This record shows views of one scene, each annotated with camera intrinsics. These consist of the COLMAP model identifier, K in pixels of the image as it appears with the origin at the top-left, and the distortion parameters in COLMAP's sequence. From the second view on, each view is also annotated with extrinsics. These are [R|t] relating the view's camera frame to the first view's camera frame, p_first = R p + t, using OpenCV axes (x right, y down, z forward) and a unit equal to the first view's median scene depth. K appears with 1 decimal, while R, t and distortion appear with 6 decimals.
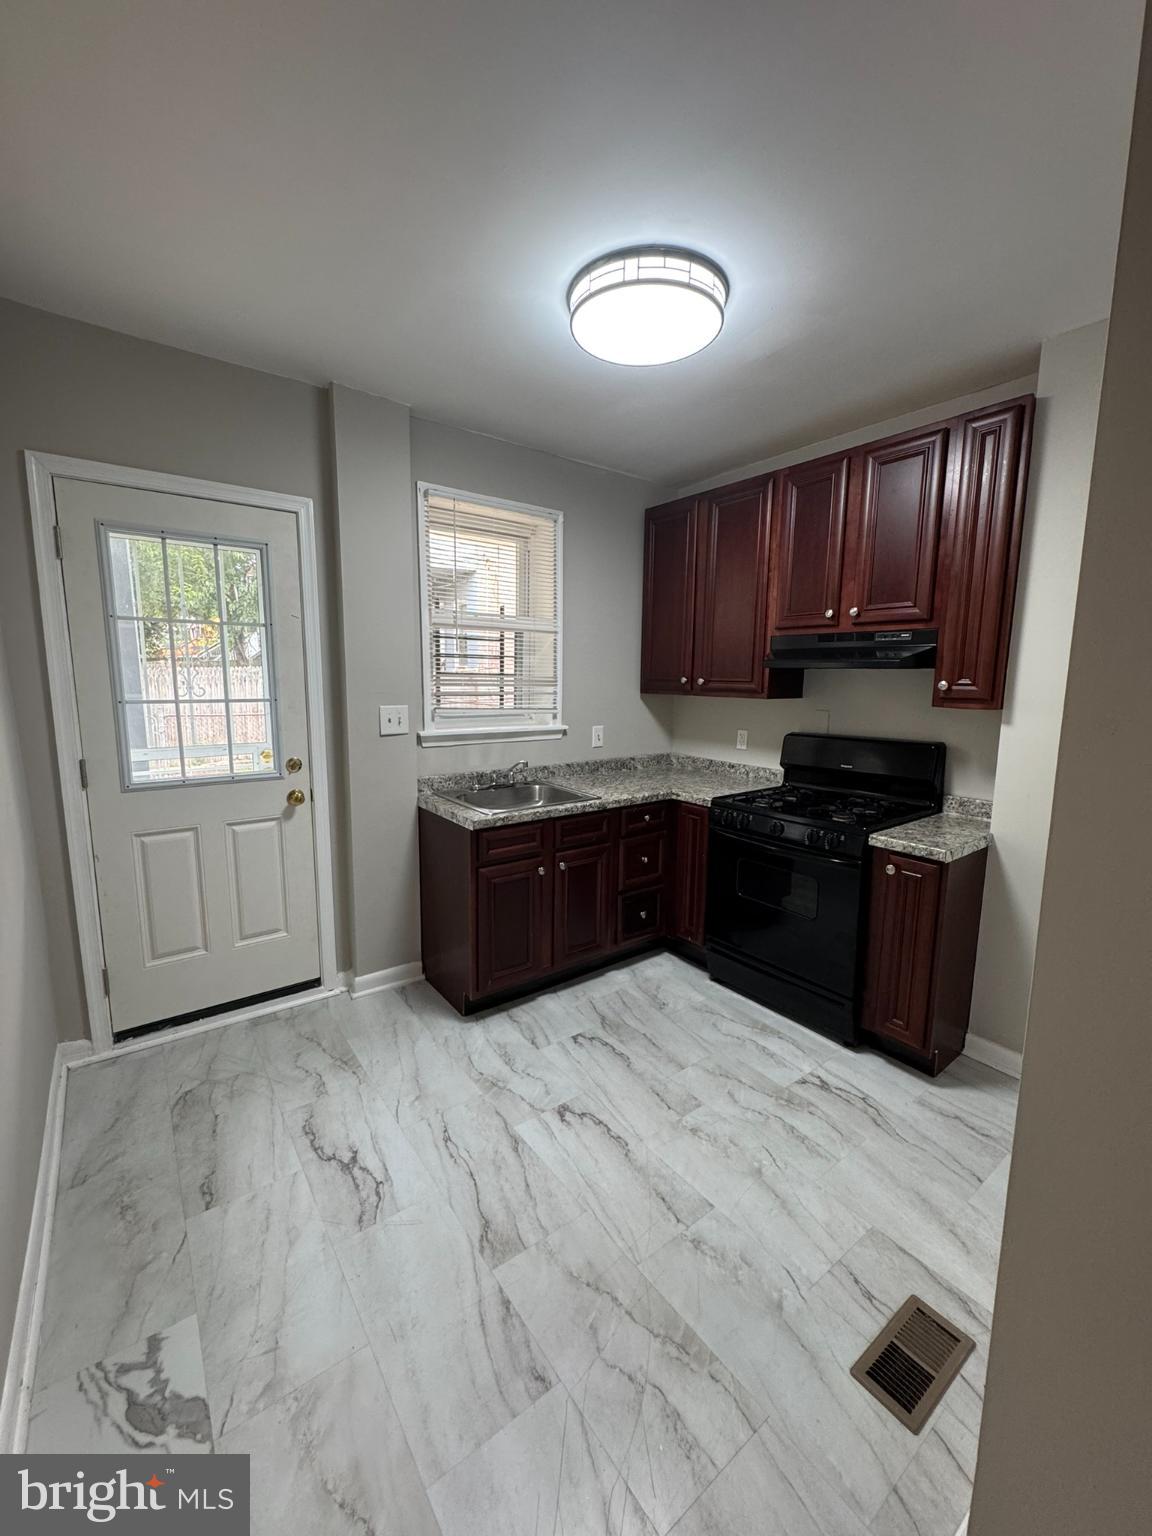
lens RADIAL K [[616.3, 0, 575.4], [0, 616.3, 774.8], [0, 0, 1]] dist [-0.001327, 0.000299]
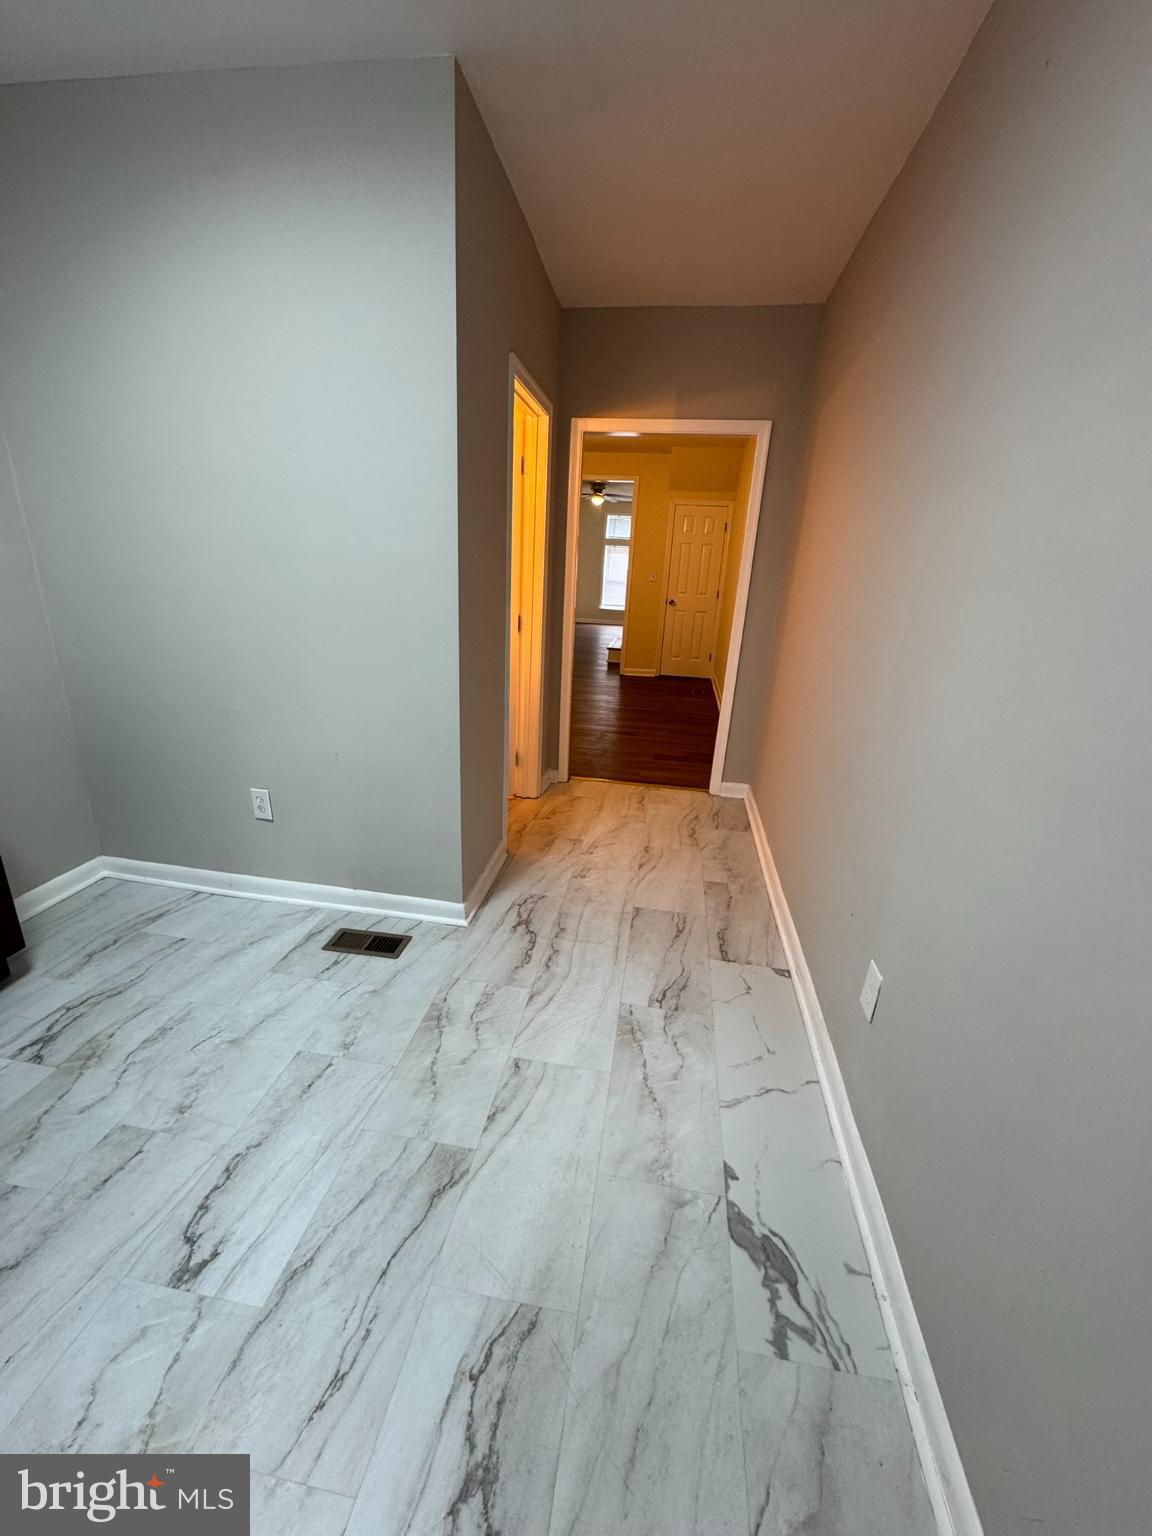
lens RADIAL K [[616.3, 0, 577.3], [0, 616.3, 764.2], [0, 0, 1]] dist [-0.001327, 0.000299]
pose [[-0.699165, -0.268055, 0.662808, -0.592950], [0.062011, 0.900827, 0.429728, -0.132603], [-0.712266, 0.341552, -0.613204, 1.026334]]
